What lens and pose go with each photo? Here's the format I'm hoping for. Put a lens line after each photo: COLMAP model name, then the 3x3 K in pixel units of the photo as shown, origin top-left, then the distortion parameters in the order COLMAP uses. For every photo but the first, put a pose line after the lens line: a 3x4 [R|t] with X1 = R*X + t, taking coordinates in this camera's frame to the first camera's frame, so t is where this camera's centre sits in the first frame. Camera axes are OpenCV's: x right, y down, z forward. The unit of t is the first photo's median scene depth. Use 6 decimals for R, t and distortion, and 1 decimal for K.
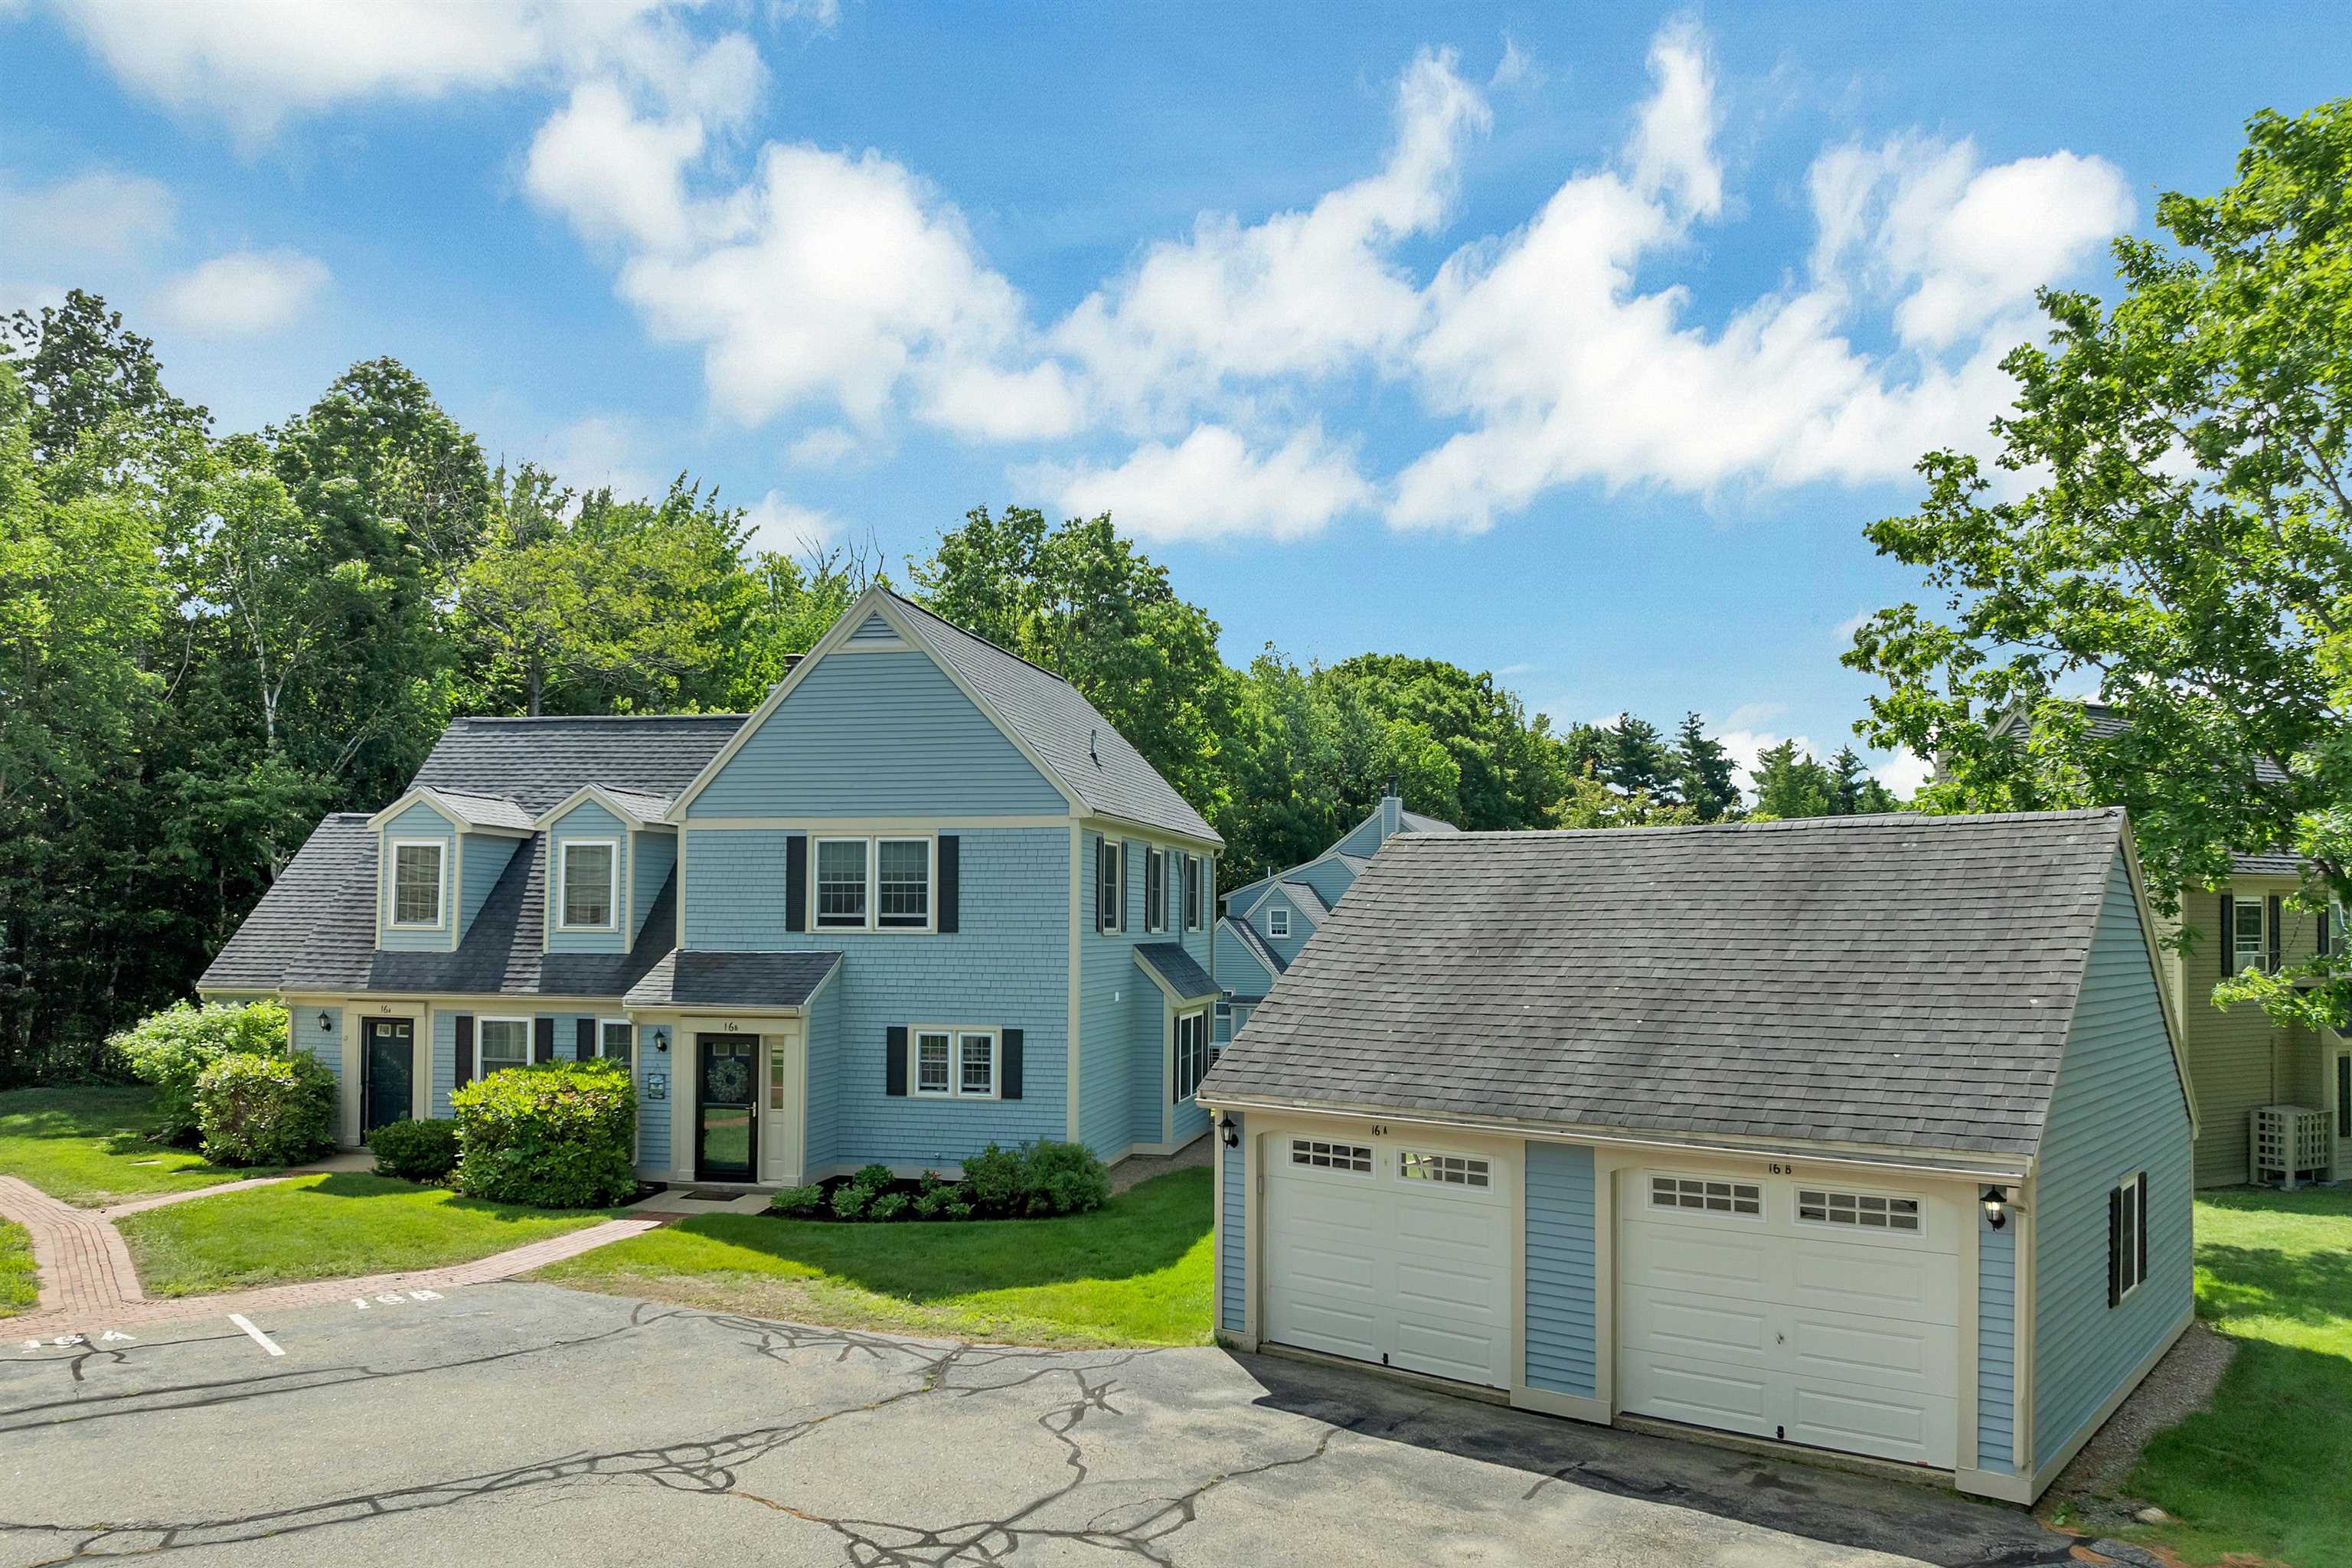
lens RADIAL K [[1697.3, 0, 1199.5], [0, 1697.3, 786.1], [0, 0, 1]] dist [-0.001869, 0.000301]
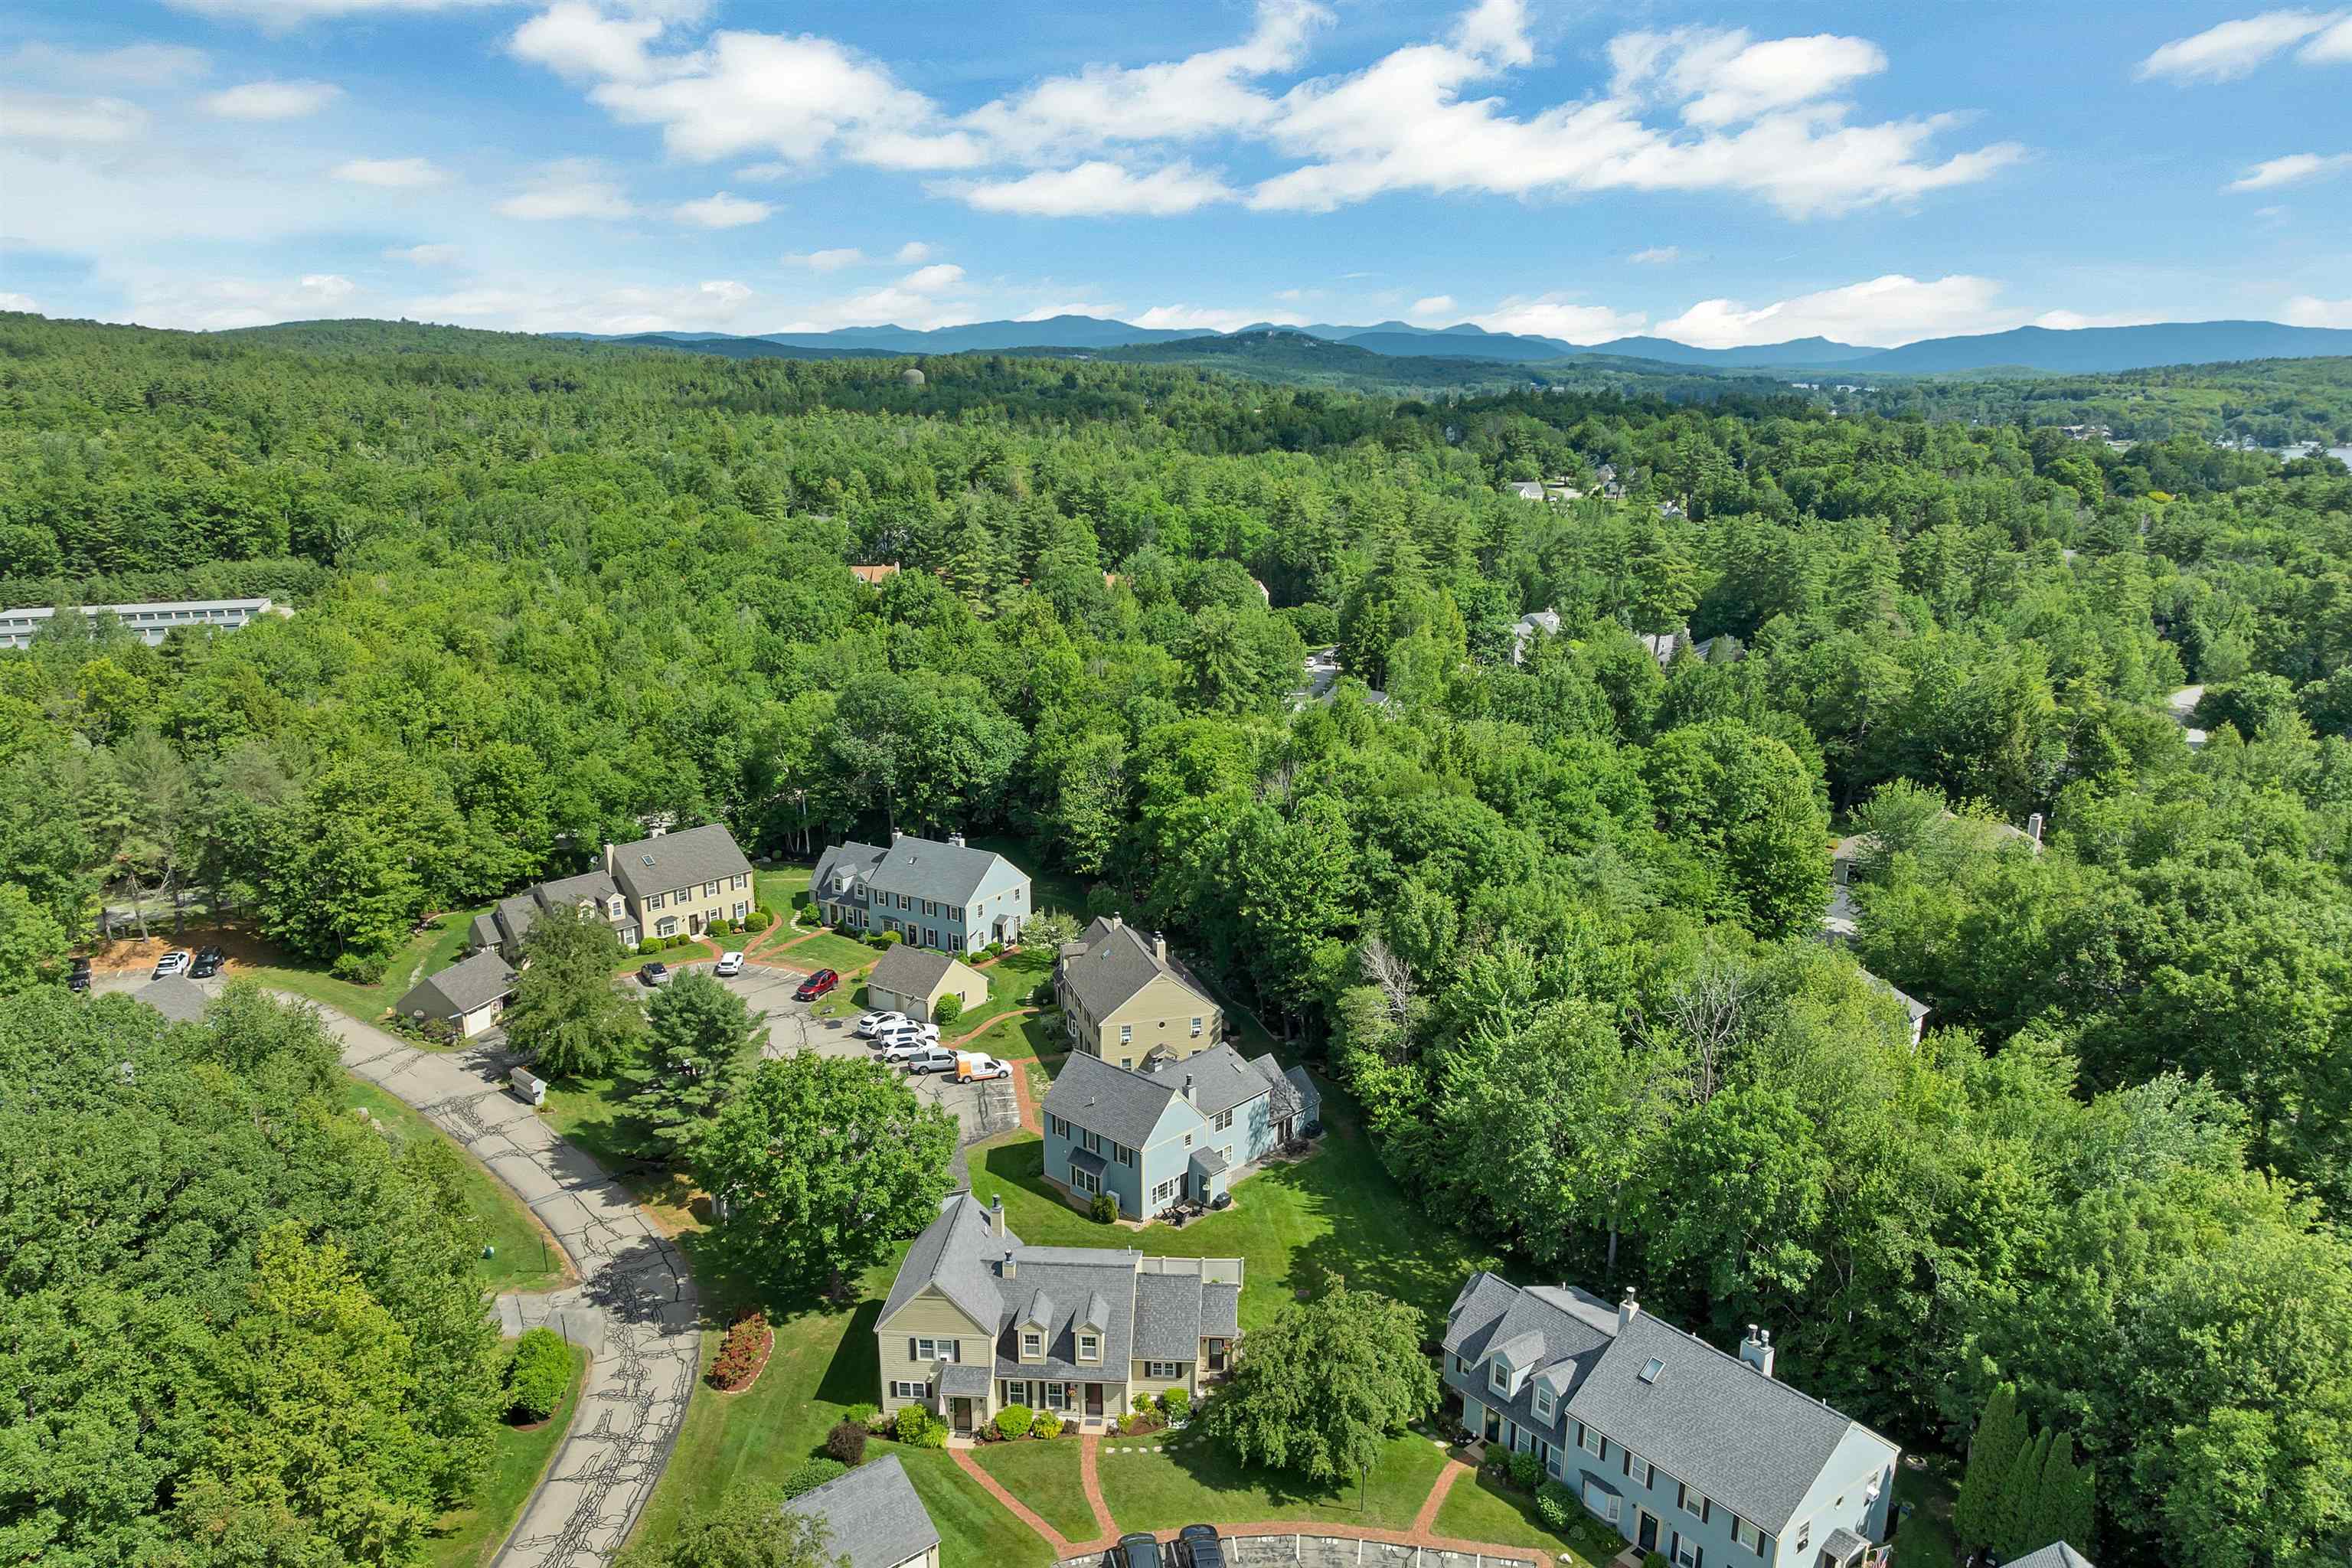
lens RADIAL K [[1697.3, 0, 1175.7], [0, 1697.3, 787.9], [0, 0, 1]] dist [-0.001869, 0.000301]
pose [[0.998147, 0.031419, 0.052115, 0.015269], [-0.053554, 0.860238, 0.507073, -0.480458], [-0.028900, -0.508924, 0.860326, -0.254355]]
